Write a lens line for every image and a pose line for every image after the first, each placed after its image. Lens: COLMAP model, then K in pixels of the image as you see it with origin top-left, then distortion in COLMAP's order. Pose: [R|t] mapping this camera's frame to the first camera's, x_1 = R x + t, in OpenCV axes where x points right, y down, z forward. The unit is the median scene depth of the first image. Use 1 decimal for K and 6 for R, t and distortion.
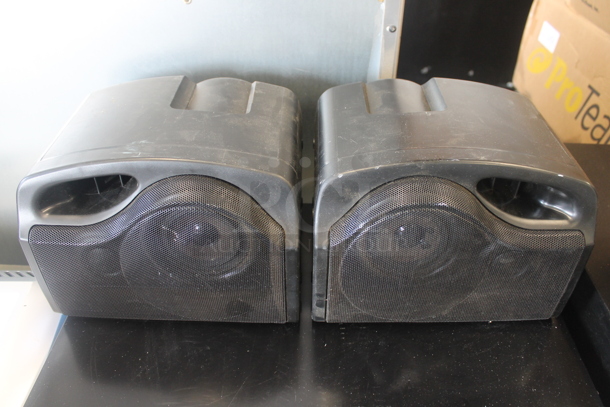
lens RADIAL K [[507.5, 0, 302.9], [0, 507.5, 205.1], [0, 0, 1]] dist [-0.138827, 0.091951]
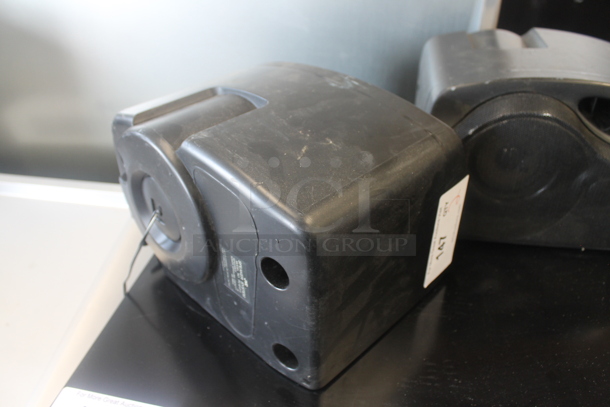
lens RADIAL K [[507.5, 0, 306.2], [0, 507.5, 203.8], [0, 0, 1]] dist [-0.138827, 0.091951]
pose [[0.991157, 0.065492, -0.115410, -0.092594], [-0.070768, 0.996599, -0.042222, 0.238383], [0.112252, 0.050016, 0.992420, -0.099244]]
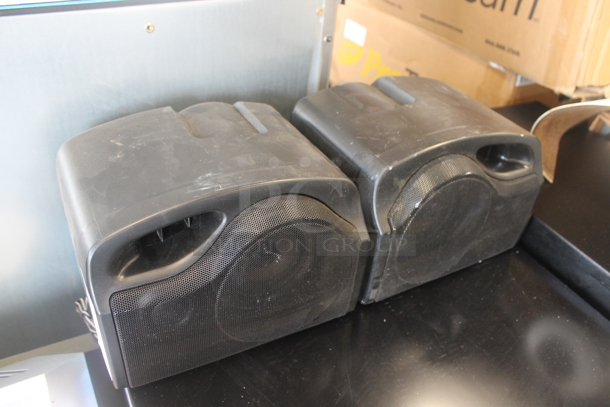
lens RADIAL K [[507.5, 0, 305.5], [0, 507.5, 205.7], [0, 0, 1]] dist [-0.138827, 0.091951]
pose [[0.871681, -0.230626, 0.432416, -0.552871], [0.237708, 0.970575, 0.038469, -0.058313], [-0.428563, 0.069256, 0.900853, 0.045790]]
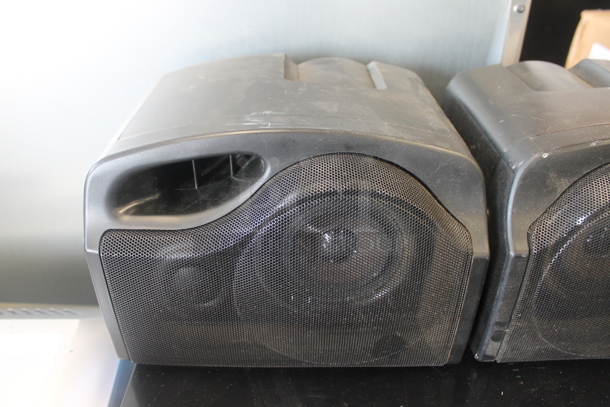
lens RADIAL K [[507.5, 0, 308.5], [0, 507.5, 201.4], [0, 0, 1]] dist [-0.138827, 0.091951]
pose [[0.999614, -0.009369, 0.026144, -0.262538], [0.012120, 0.994172, -0.107120, 0.074298], [-0.024988, 0.107395, 0.993902, 0.269670]]
